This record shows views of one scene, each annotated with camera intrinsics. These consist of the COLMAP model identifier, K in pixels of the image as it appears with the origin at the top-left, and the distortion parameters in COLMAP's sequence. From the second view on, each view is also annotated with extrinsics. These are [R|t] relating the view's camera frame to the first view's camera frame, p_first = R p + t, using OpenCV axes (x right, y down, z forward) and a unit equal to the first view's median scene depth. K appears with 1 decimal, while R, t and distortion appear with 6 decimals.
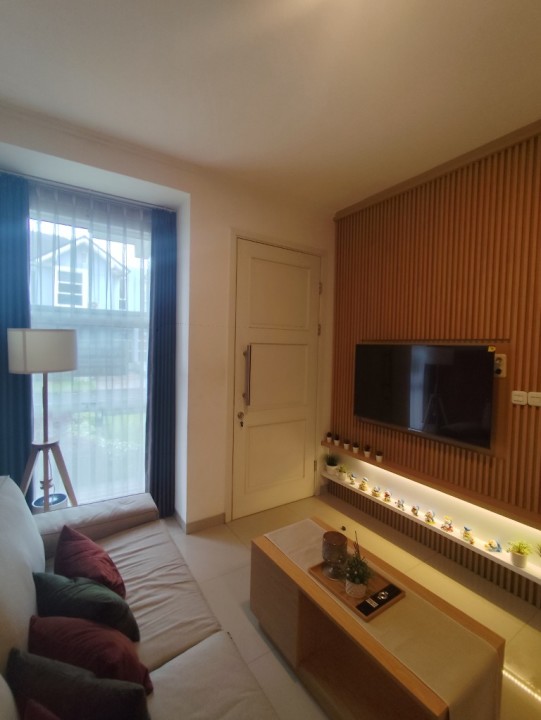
lens RADIAL K [[329.4, 0, 270.5], [0, 329.4, 360.0], [0, 0, 1]] dist [0.001291, 0.000225]
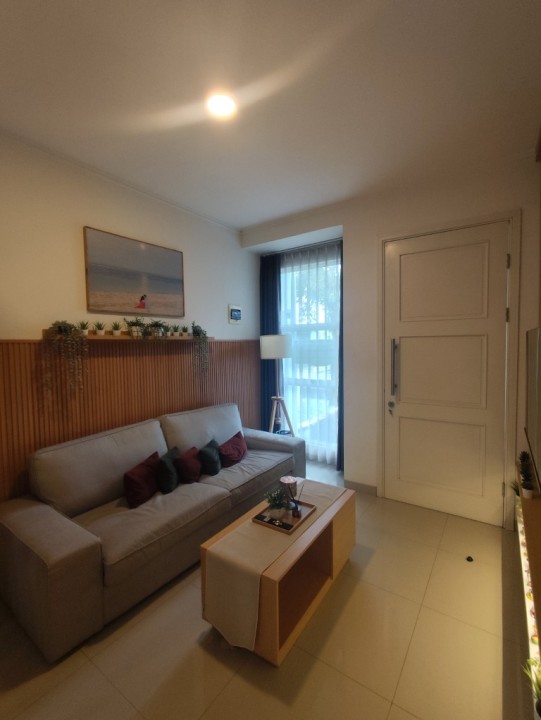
lens RADIAL K [[329.4, 0, 270.5], [0, 329.4, 360.0], [0, 0, 1]] dist [0.001291, 0.000225]
pose [[0.373868, 0.016711, -0.927331, 0.961561], [-0.018593, 0.999772, 0.010520, 0.024588], [0.927296, 0.013308, 0.374093, 0.285247]]
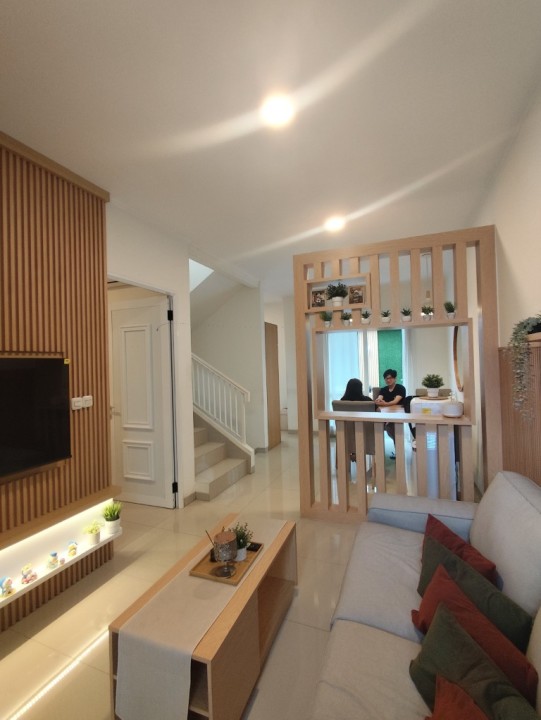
lens RADIAL K [[329.4, 0, 270.5], [0, 329.4, 360.0], [0, 0, 1]] dist [0.001291, 0.000225]
pose [[-0.547173, 0.003473, 0.837013, -0.523344], [0.051639, 0.998227, 0.029616, -0.032654], [-0.835425, 0.059428, -0.546382, 0.960635]]
